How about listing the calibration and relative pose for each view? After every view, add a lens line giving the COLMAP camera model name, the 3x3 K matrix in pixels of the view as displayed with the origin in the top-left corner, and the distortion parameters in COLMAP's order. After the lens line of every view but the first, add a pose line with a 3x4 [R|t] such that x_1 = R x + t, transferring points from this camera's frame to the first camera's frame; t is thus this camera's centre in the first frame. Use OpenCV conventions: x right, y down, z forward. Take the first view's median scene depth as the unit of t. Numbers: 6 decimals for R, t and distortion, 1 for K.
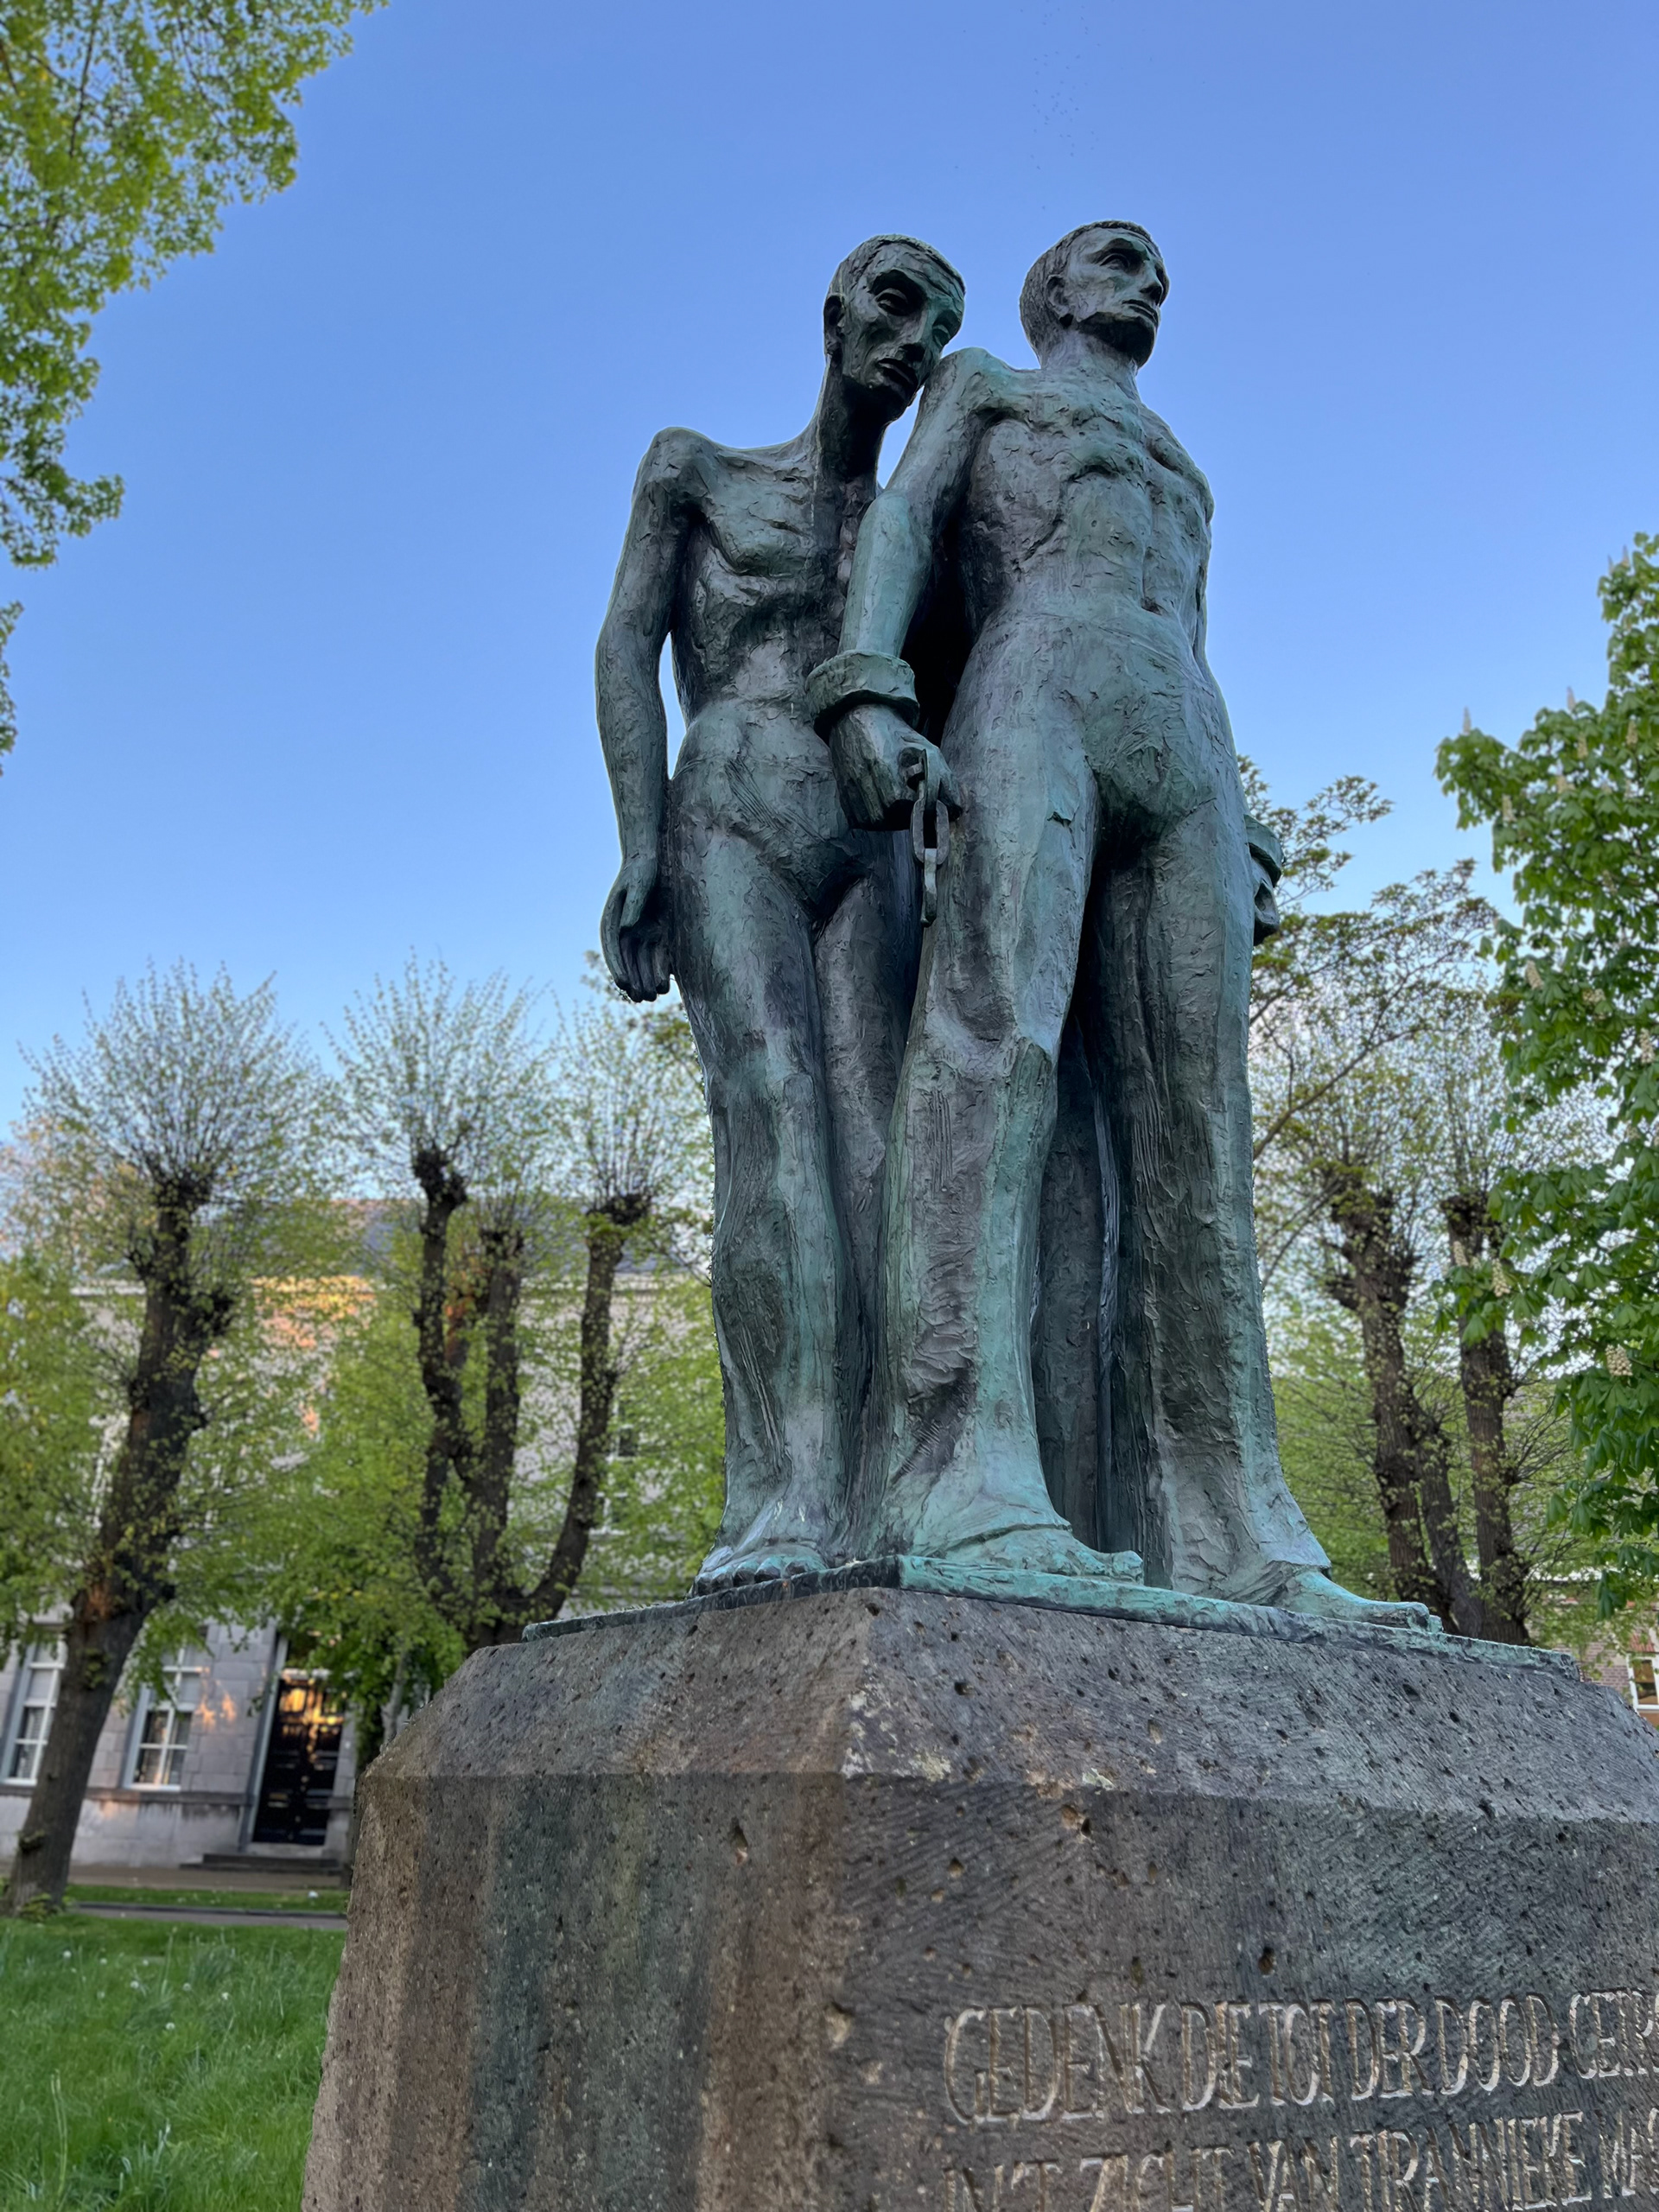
lens RADIAL K [[1686.1, 0, 832.2], [0, 1686.1, 1105.0], [0, 0, 1]] dist [0.033151, -0.018069]
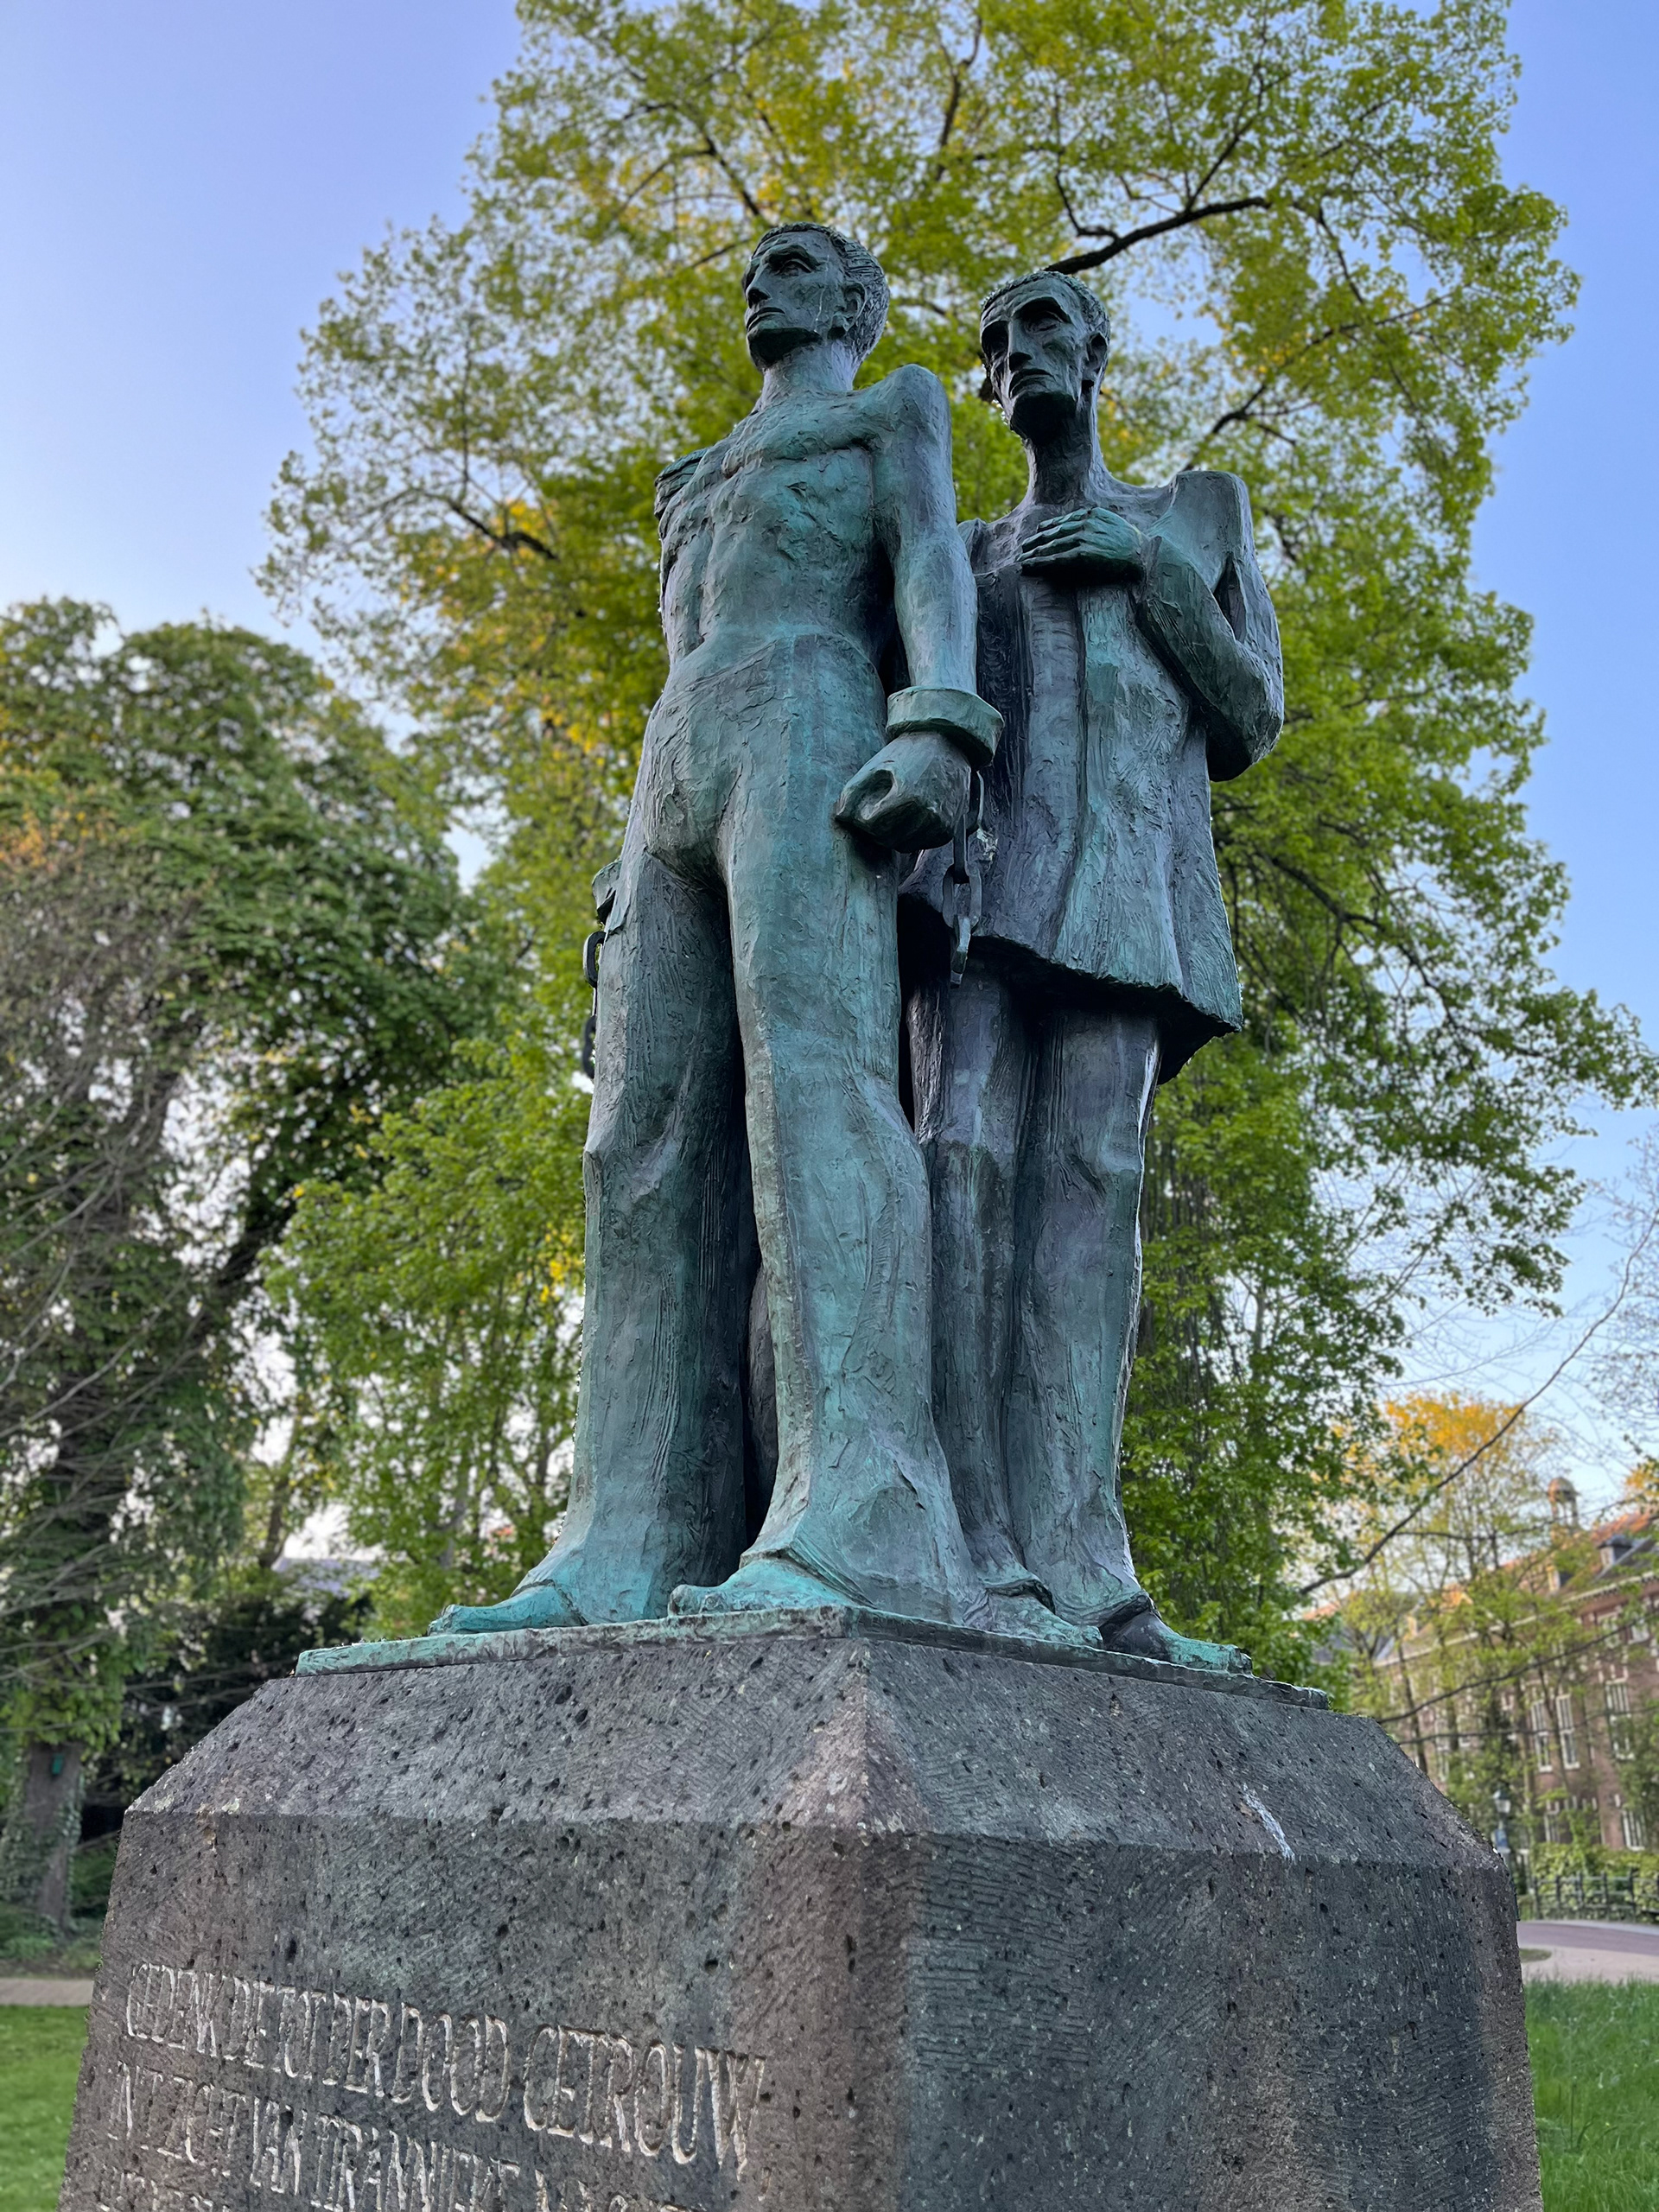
lens RADIAL K [[1686.1, 0, 828.9], [0, 1686.1, 1104.3], [0, 0, 1]] dist [0.033151, -0.018069]
pose [[0.194249, -0.419662, -0.886652, 1.559569], [0.360224, 0.871236, -0.333447, 0.495550], [0.912418, -0.254621, 0.320409, 1.062229]]
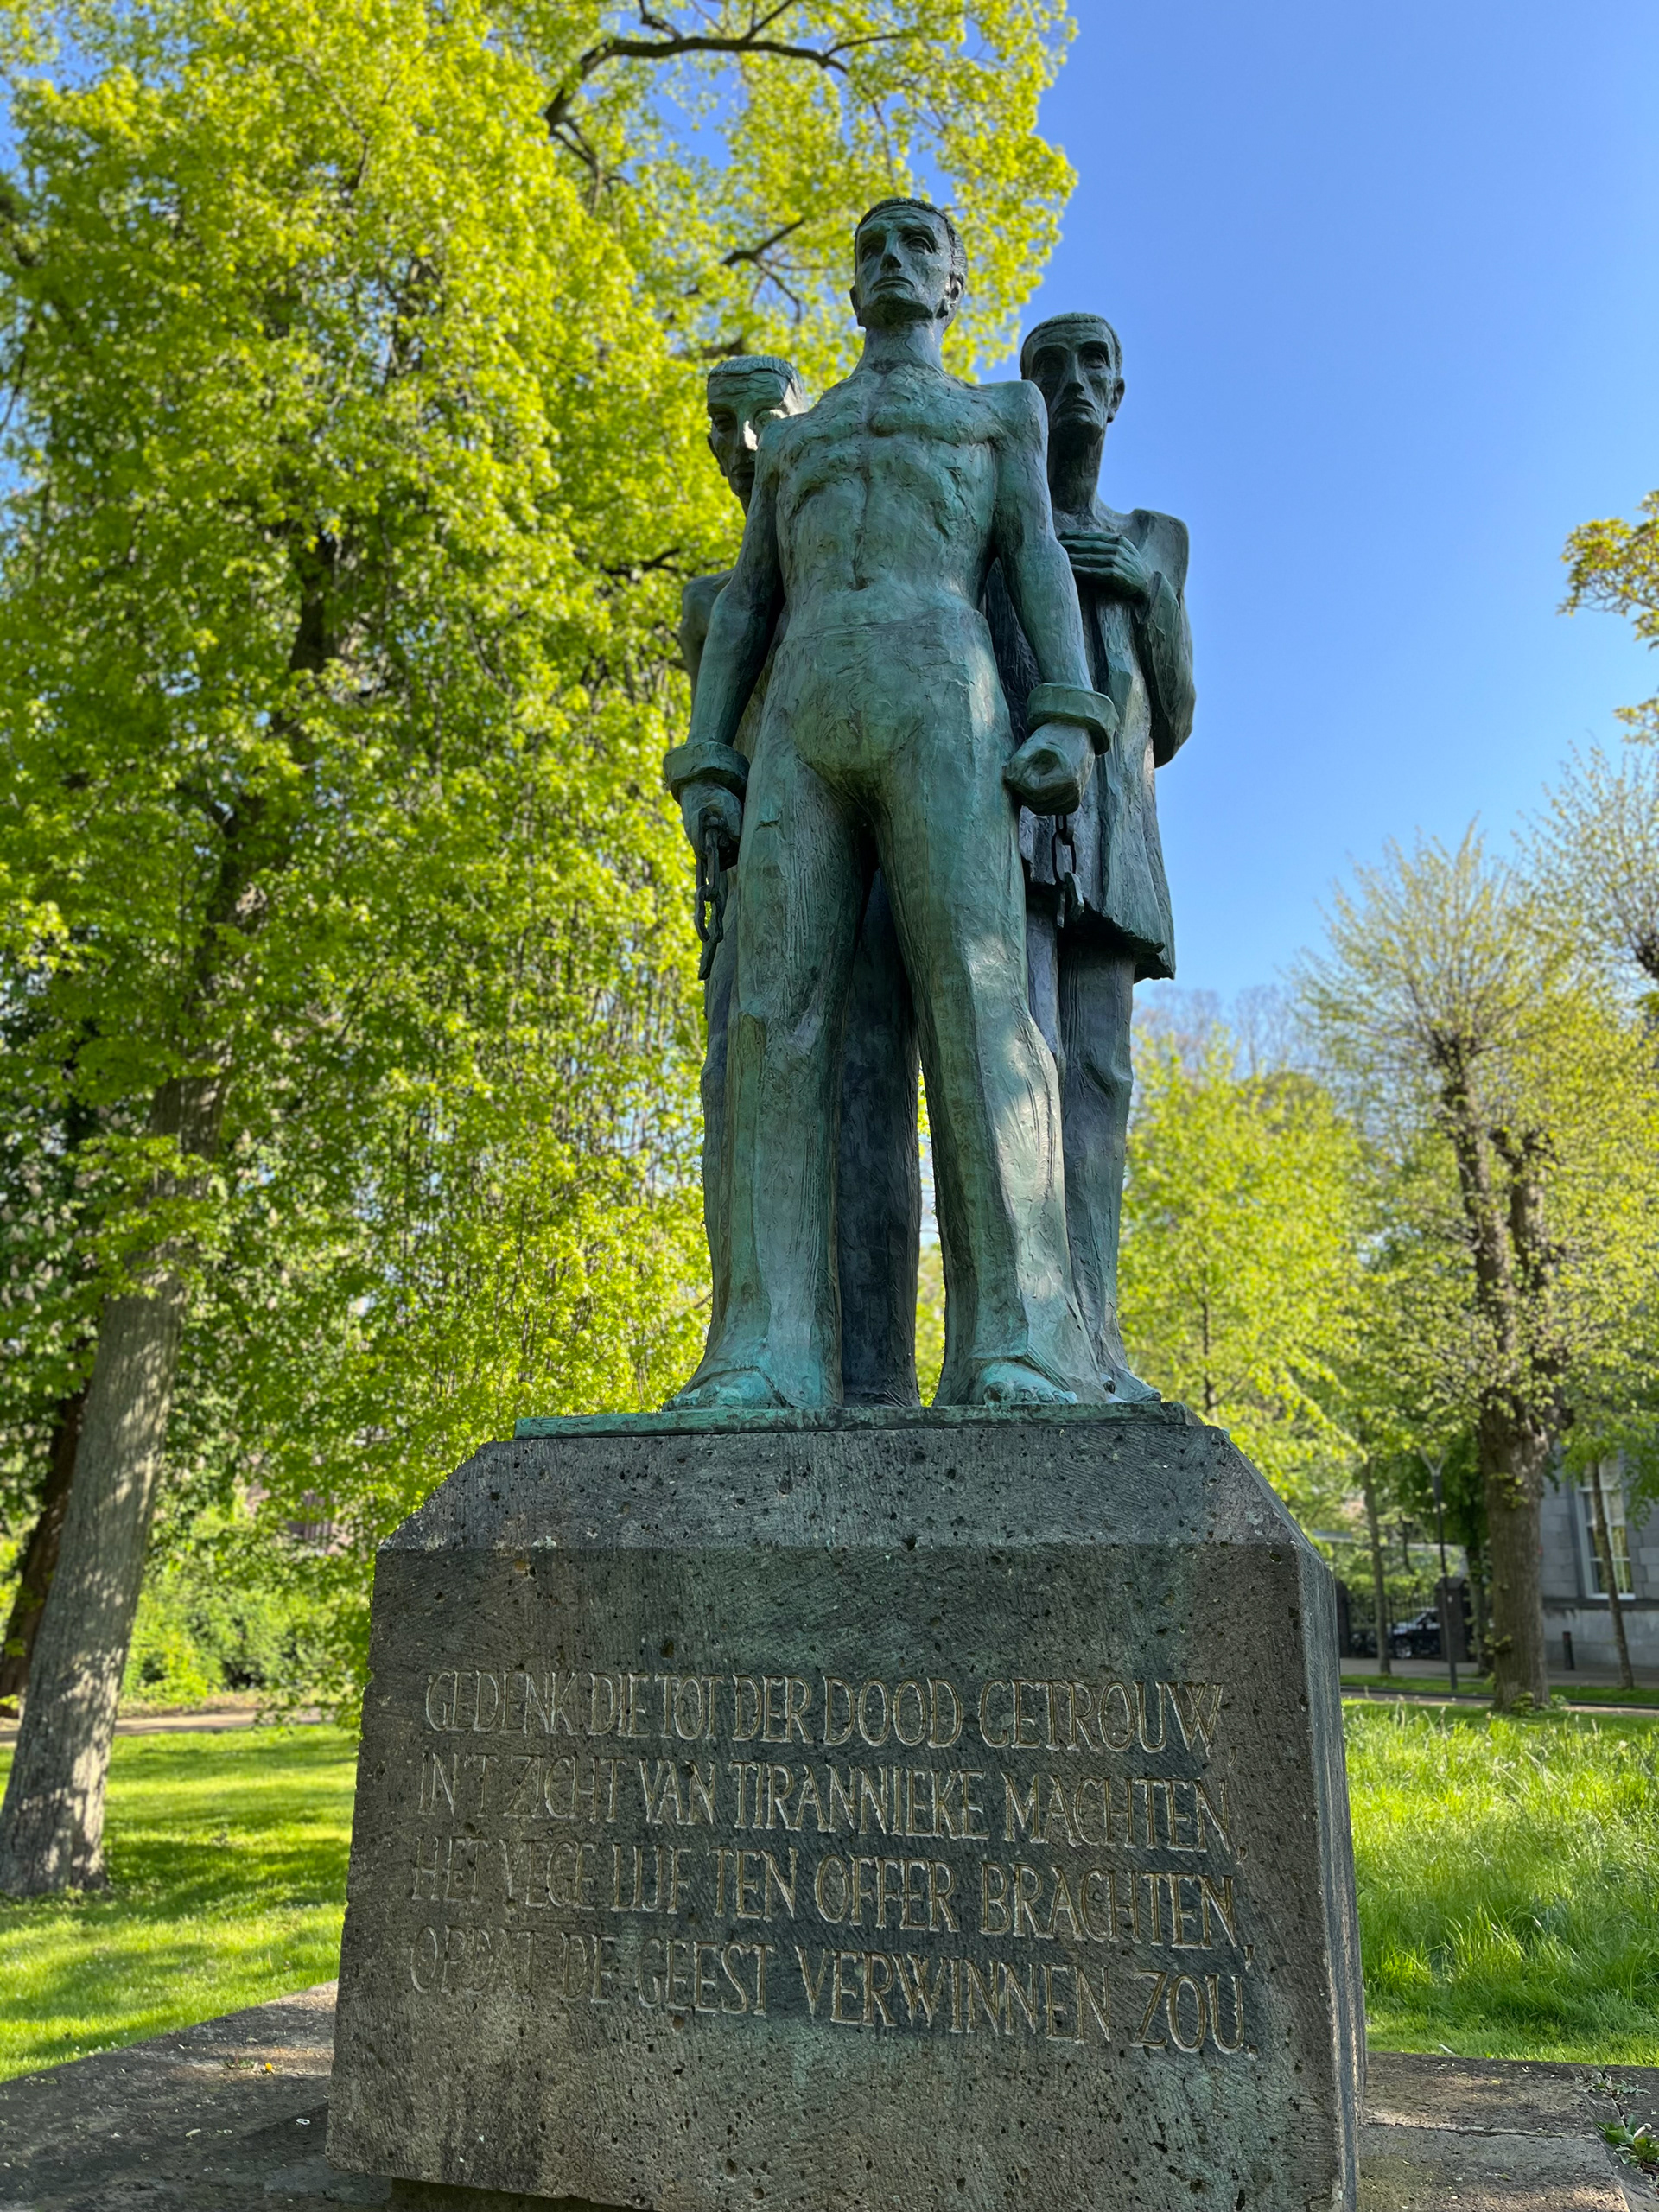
lens RADIAL K [[1686.1, 0, 826.5], [0, 1686.1, 1104.1], [0, 0, 1]] dist [0.033151, -0.018069]
pose [[0.611481, -0.257590, -0.748157, 1.521744], [0.325902, 0.943591, -0.058512, 0.171707], [0.721026, -0.208047, 0.660937, 0.198864]]
